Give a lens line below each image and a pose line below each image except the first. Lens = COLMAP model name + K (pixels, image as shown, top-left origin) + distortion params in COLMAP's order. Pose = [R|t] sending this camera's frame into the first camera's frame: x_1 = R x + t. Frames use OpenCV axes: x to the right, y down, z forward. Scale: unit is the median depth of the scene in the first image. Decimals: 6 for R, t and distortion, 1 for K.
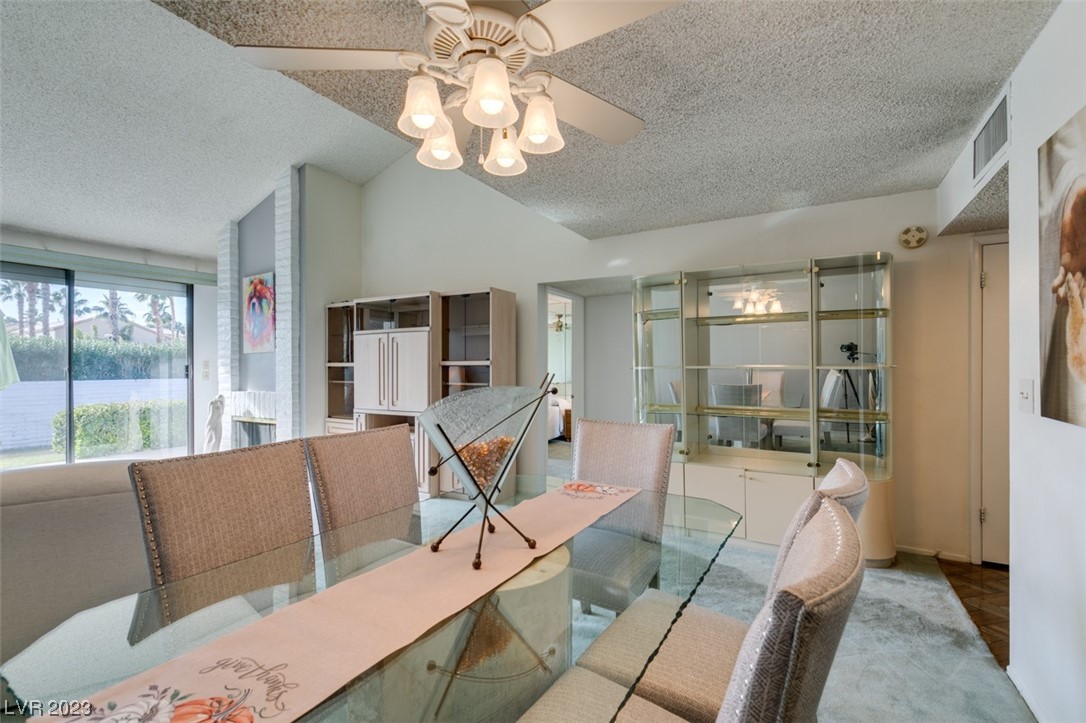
lens RADIAL K [[486.2, 0, 539.8], [0, 486.2, 363.1], [0, 0, 1]] dist [0.009686, -0.003032]
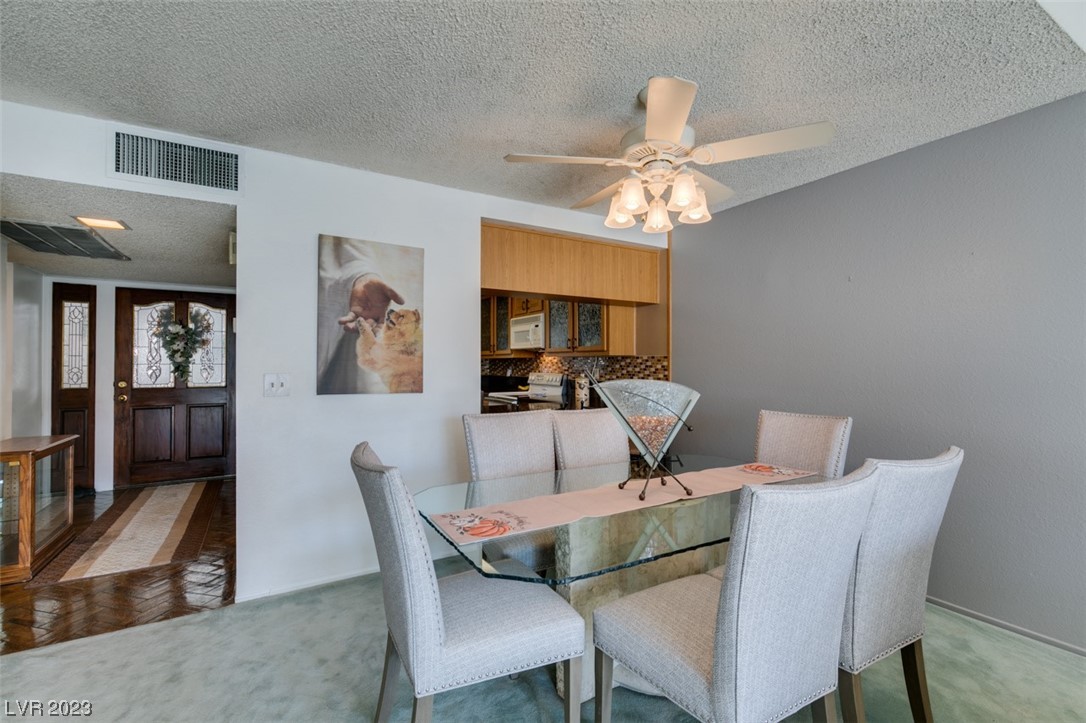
lens RADIAL K [[486.2, 0, 541.5], [0, 486.2, 358.3], [0, 0, 1]] dist [0.009686, -0.003032]
pose [[-0.871155, 0.008163, 0.490940, -0.344545], [0.000655, 0.999880, -0.015464, 0.008375], [-0.491007, -0.013151, -0.871056, 1.565548]]
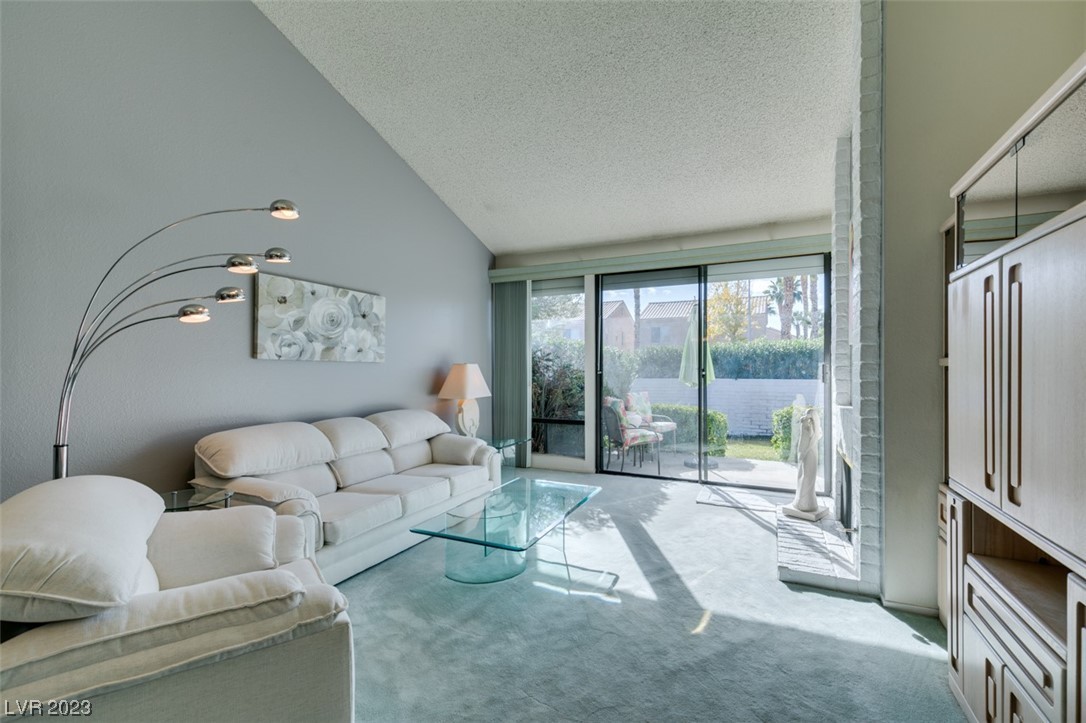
lens RADIAL K [[486.2, 0, 539.1], [0, 486.2, 369.0], [0, 0, 1]] dist [0.009686, -0.003032]
pose [[0.075979, 0.006147, -0.997090, -0.066501], [0.008488, 0.999941, 0.006811, 0.009299], [0.997073, -0.008980, 0.075923, 1.507132]]
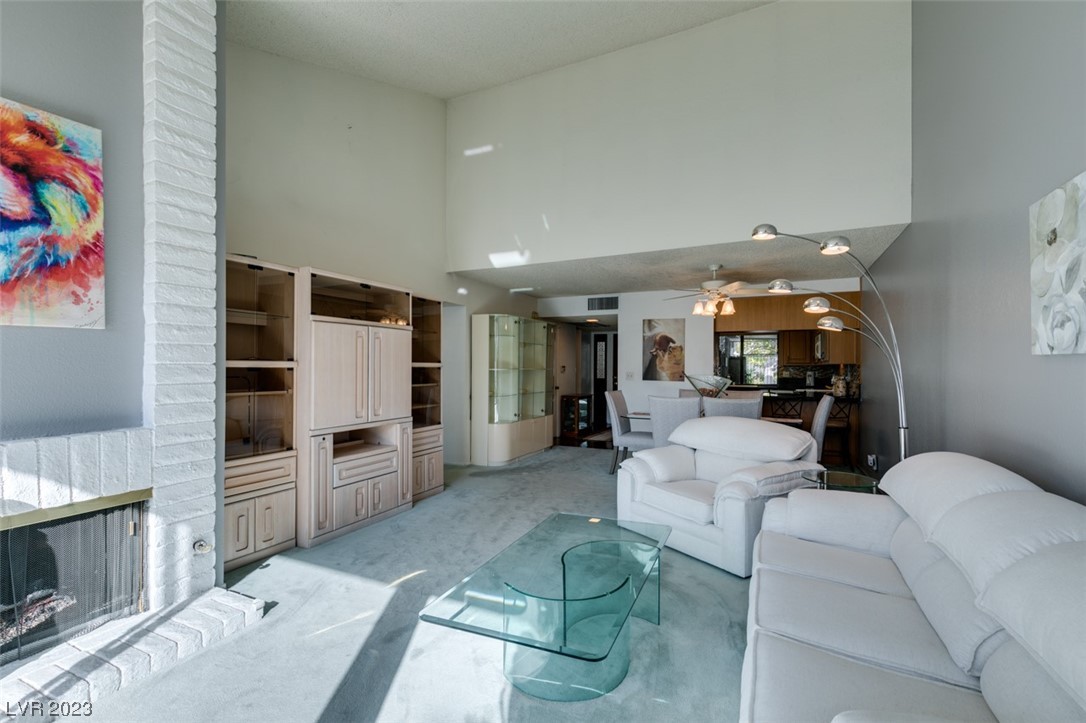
lens RADIAL K [[486.2, 0, 539.5], [0, 486.2, 365.6], [0, 0, 1]] dist [0.009686, -0.003032]
pose [[-0.072937, 0.006971, 0.997312, -2.494175], [-0.009246, 0.999928, -0.007666, 0.015190], [-0.997294, -0.009780, -0.072867, 1.702348]]
